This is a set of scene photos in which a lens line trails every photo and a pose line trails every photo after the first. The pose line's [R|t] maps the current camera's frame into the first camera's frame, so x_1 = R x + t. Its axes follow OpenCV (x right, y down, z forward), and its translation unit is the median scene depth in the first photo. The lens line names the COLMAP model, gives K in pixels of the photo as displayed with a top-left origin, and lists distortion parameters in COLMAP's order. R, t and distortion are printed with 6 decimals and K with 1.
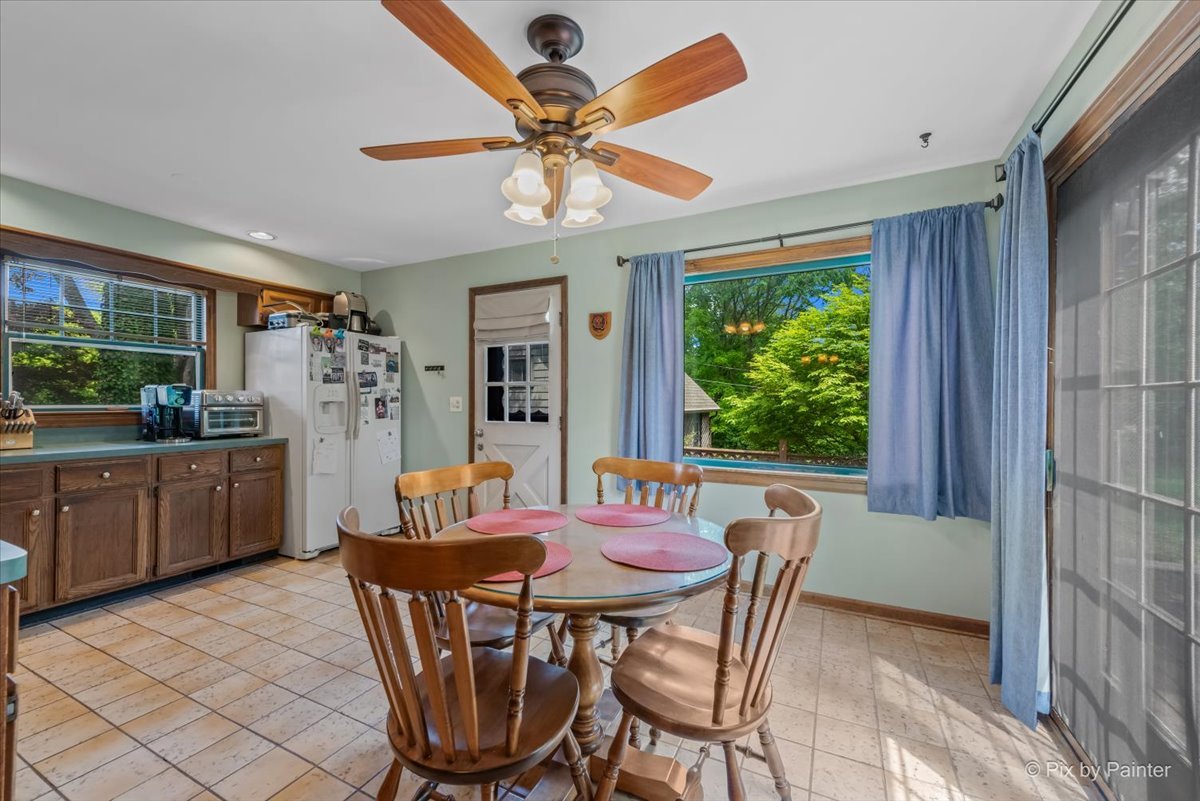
lens RADIAL K [[477.4, 0, 602.9], [0, 477.4, 401.0], [0, 0, 1]] dist [0.003120, 0.000089]
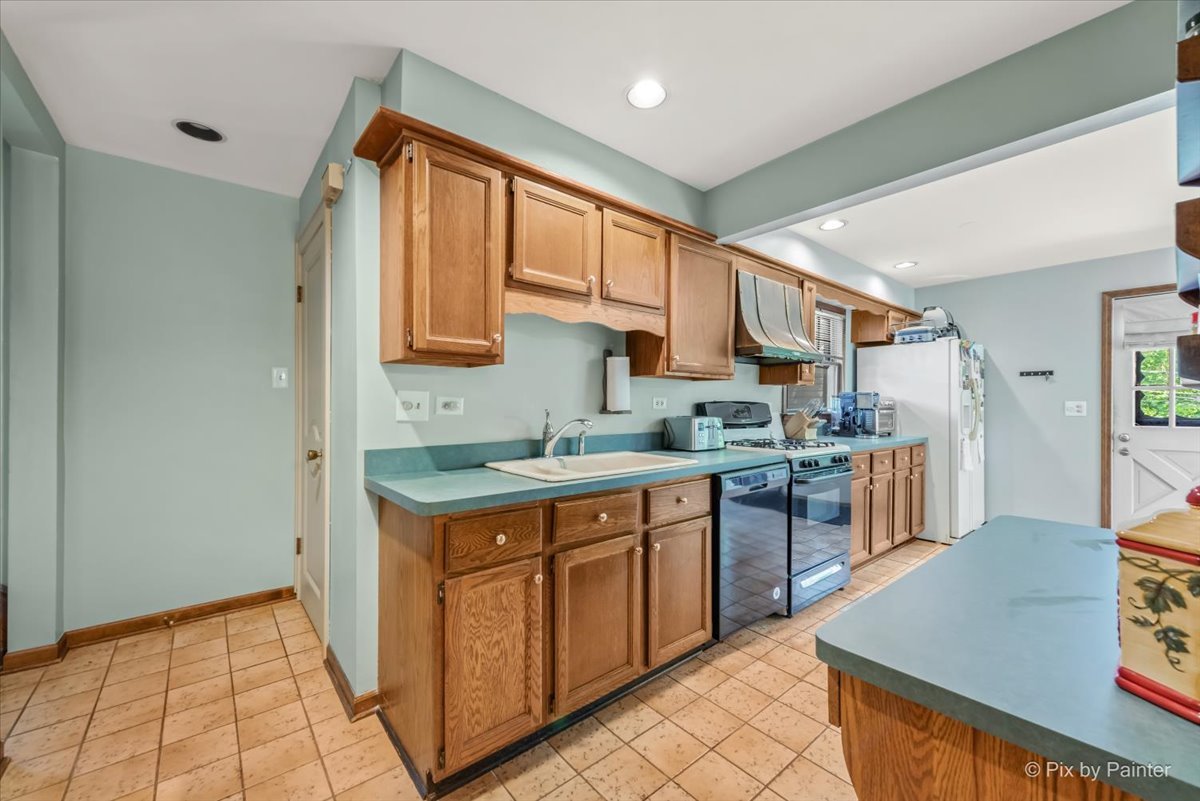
lens RADIAL K [[477.4, 0, 596.9], [0, 477.4, 404.4], [0, 0, 1]] dist [0.003120, 0.000089]
pose [[0.909950, -0.004488, -0.414694, -0.826758], [0.006070, 0.999978, 0.002497, -0.010877], [0.414674, -0.004789, 0.909957, -0.352633]]
